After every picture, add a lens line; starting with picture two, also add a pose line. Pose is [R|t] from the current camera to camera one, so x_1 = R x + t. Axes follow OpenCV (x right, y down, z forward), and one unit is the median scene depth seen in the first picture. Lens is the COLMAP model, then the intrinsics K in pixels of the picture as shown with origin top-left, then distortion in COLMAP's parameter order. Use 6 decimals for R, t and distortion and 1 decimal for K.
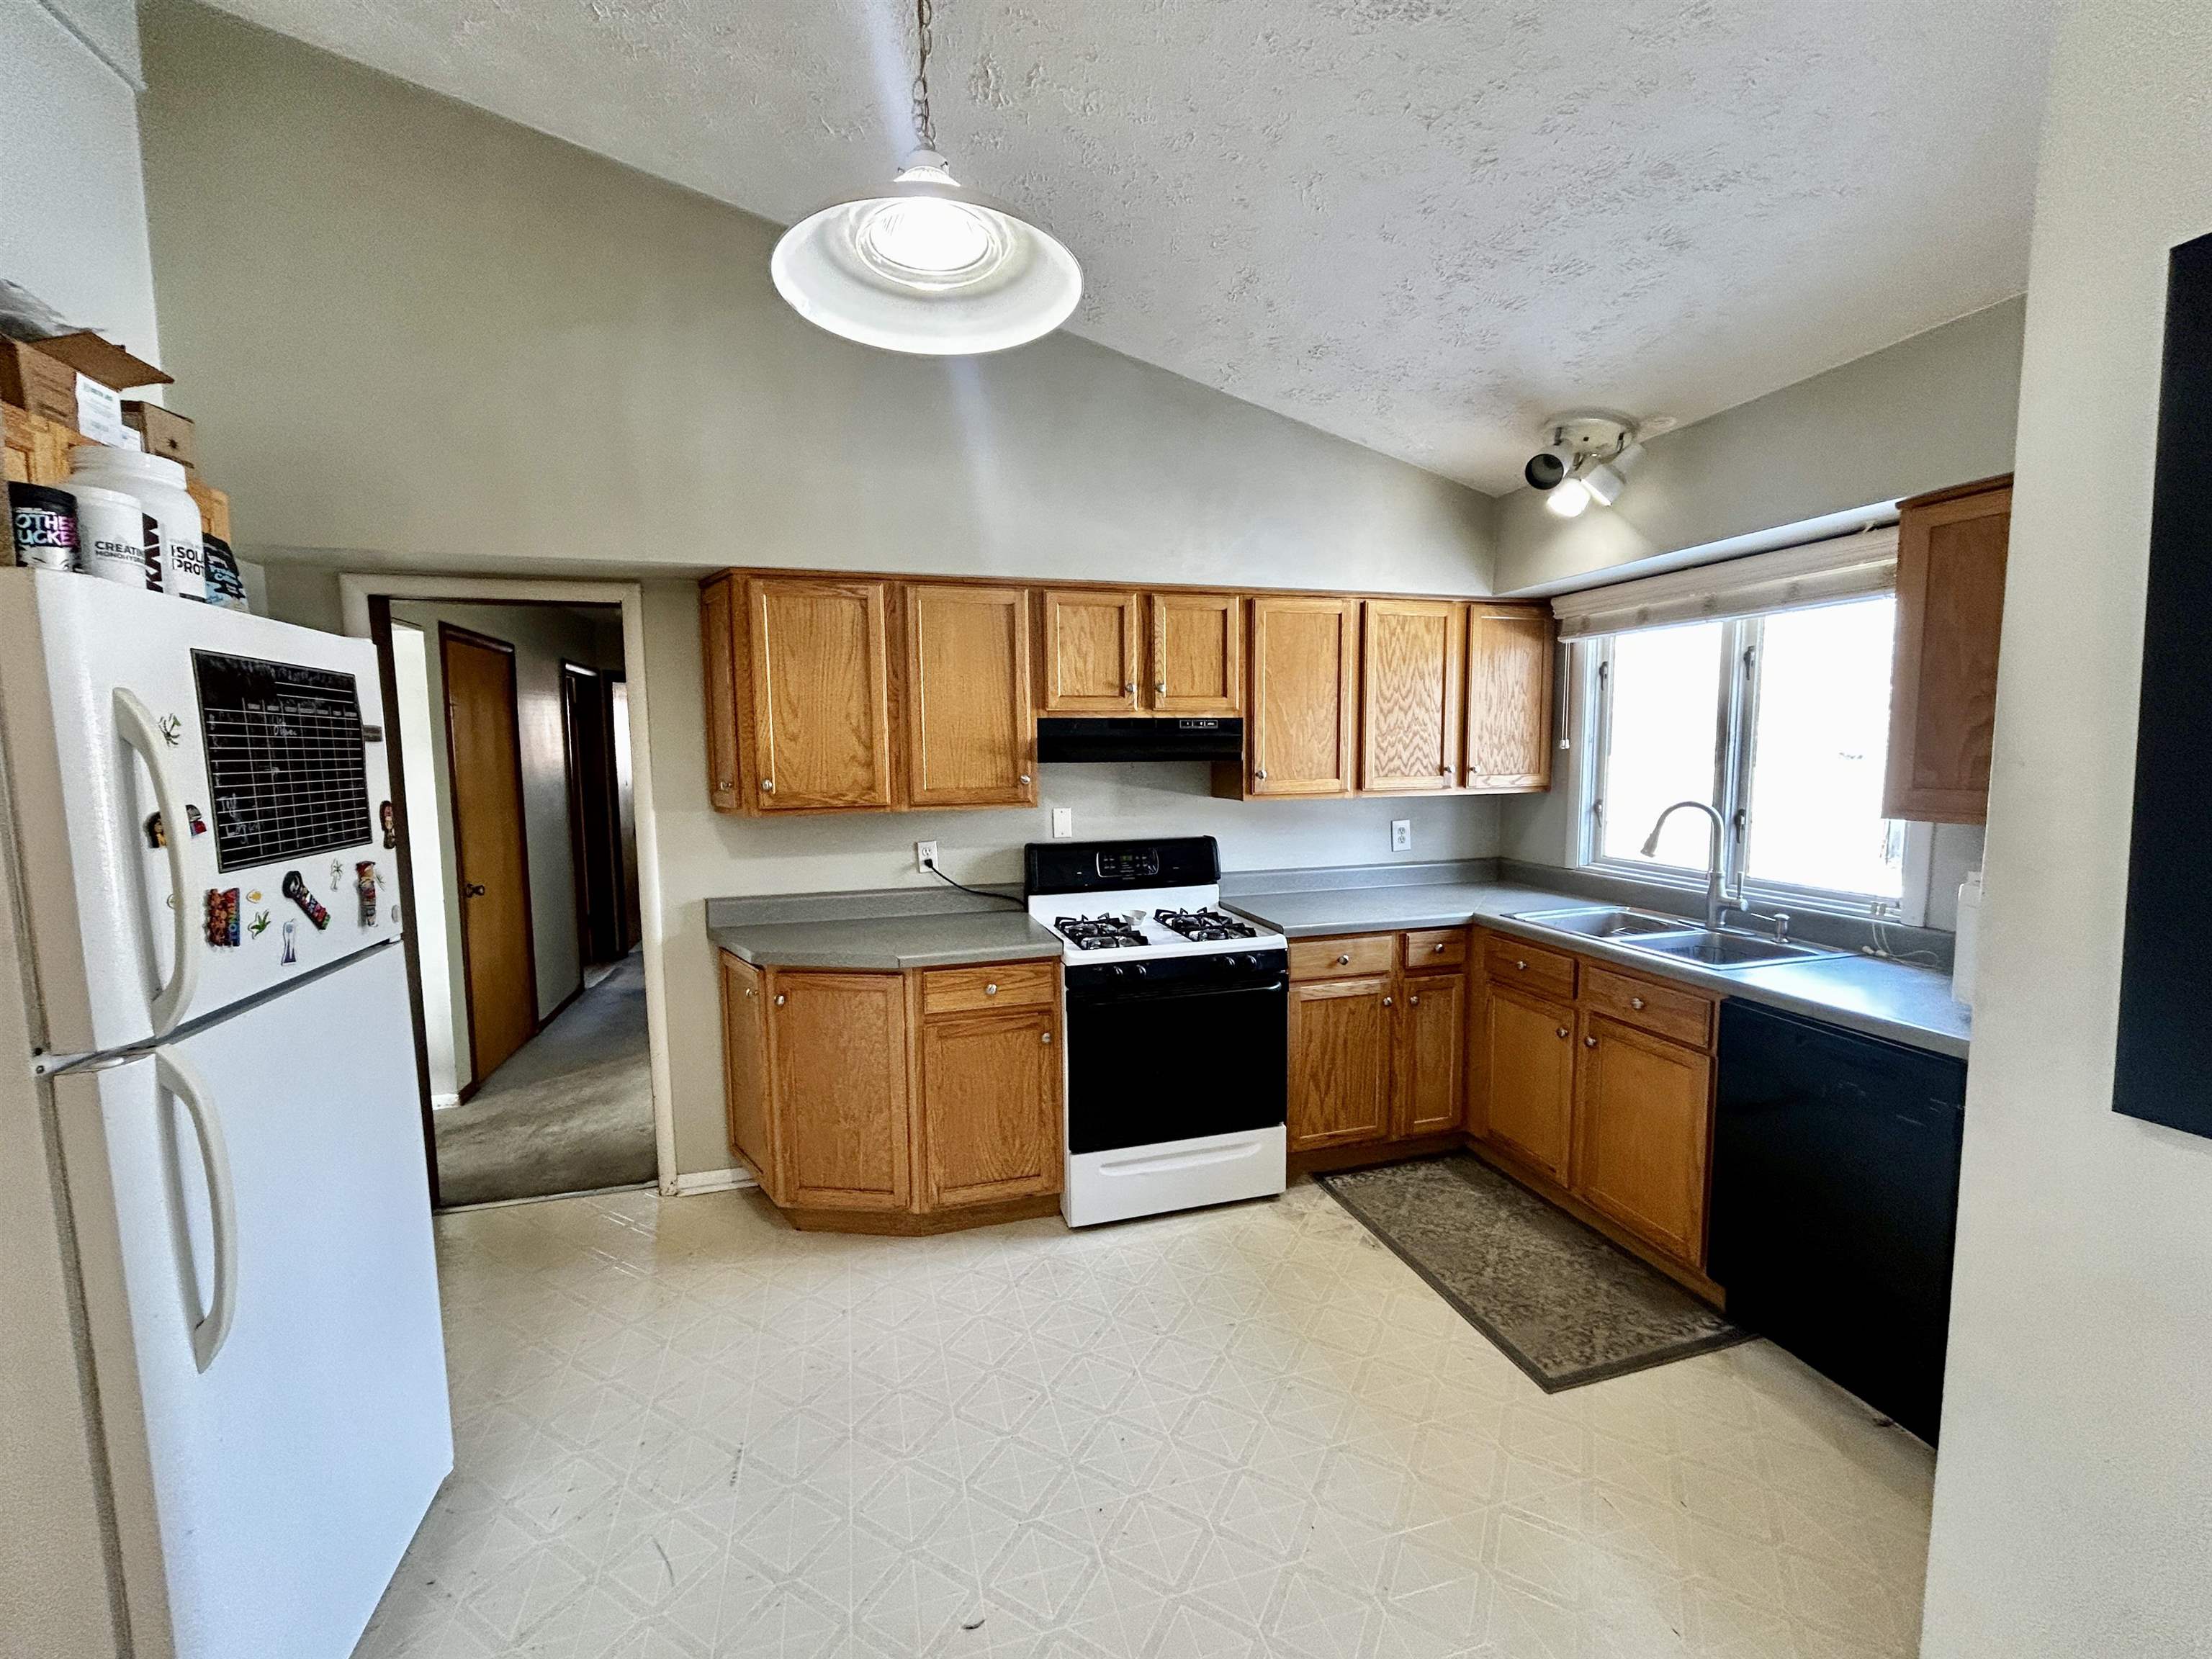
lens RADIAL K [[897.6, 0, 1100.4], [0, 897.6, 831.0], [0, 0, 1]] dist [-0.003483, 0.001371]
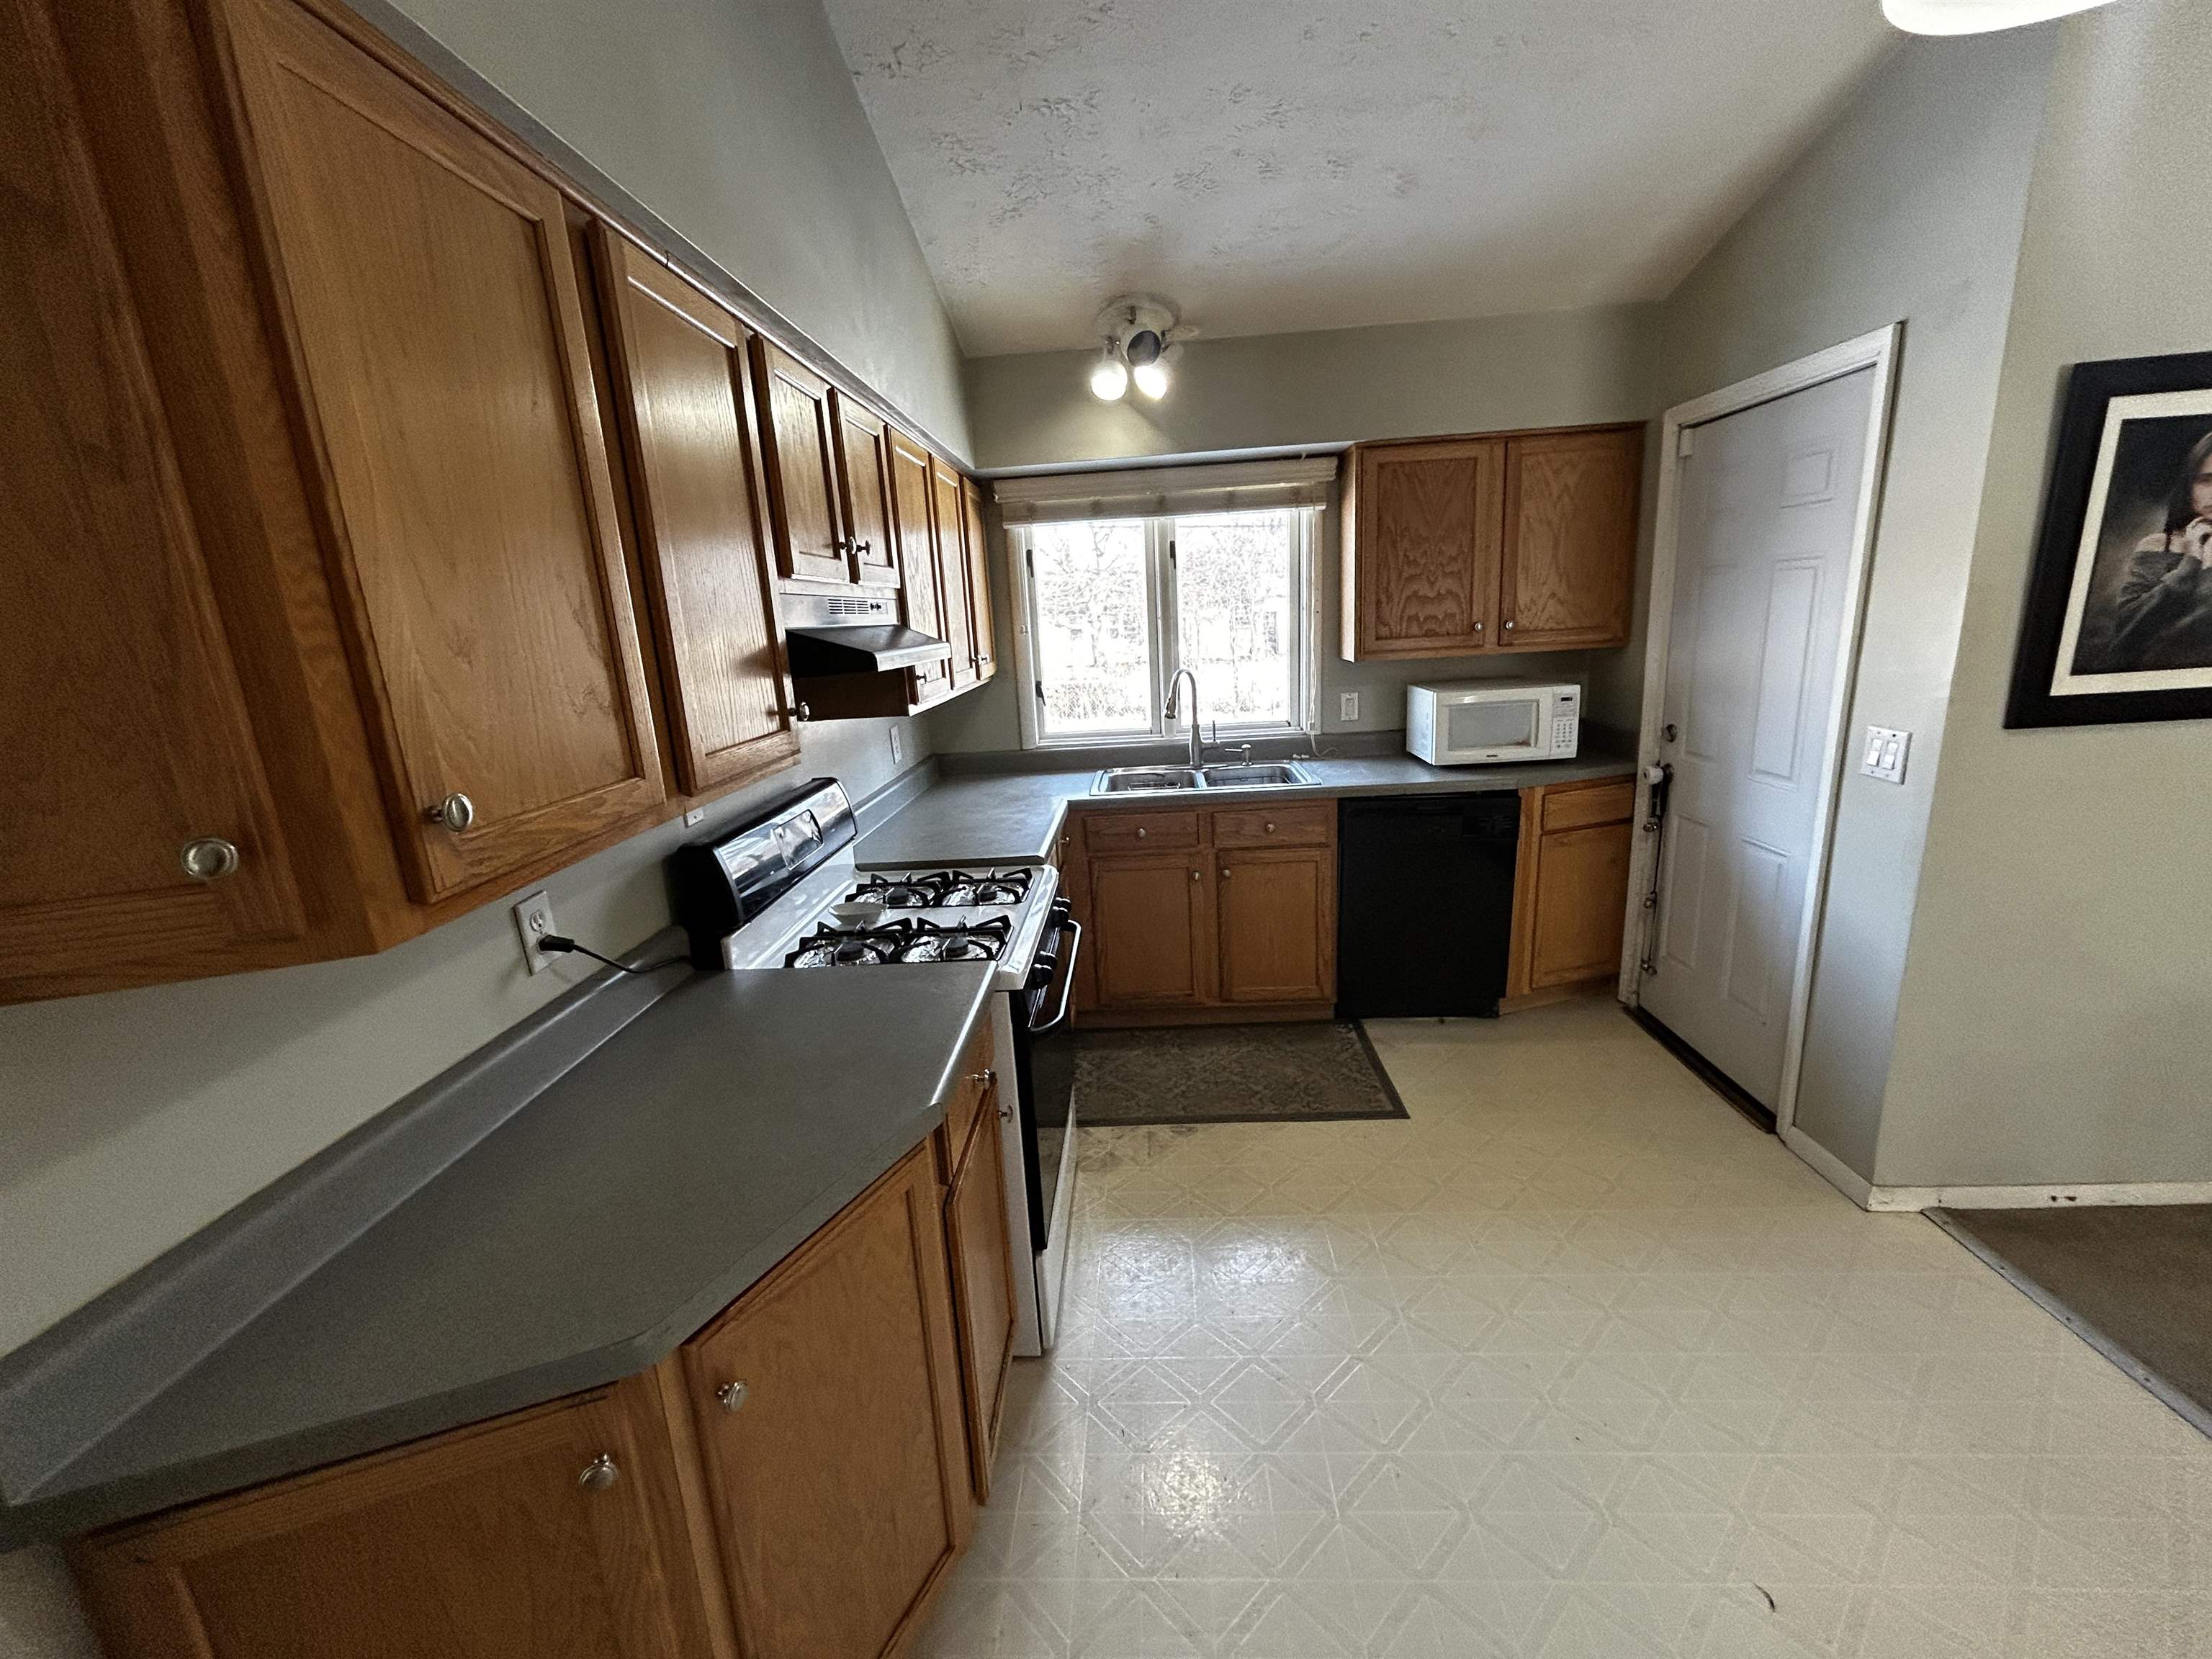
lens RADIAL K [[897.6, 0, 1097.8], [0, 897.6, 830.5], [0, 0, 1]] dist [-0.003483, 0.001371]
pose [[0.323917, -0.229489, 0.917831, -0.554882], [0.144691, 0.970739, 0.191654, -0.069218], [-0.934956, 0.070722, 0.347643, 0.696449]]
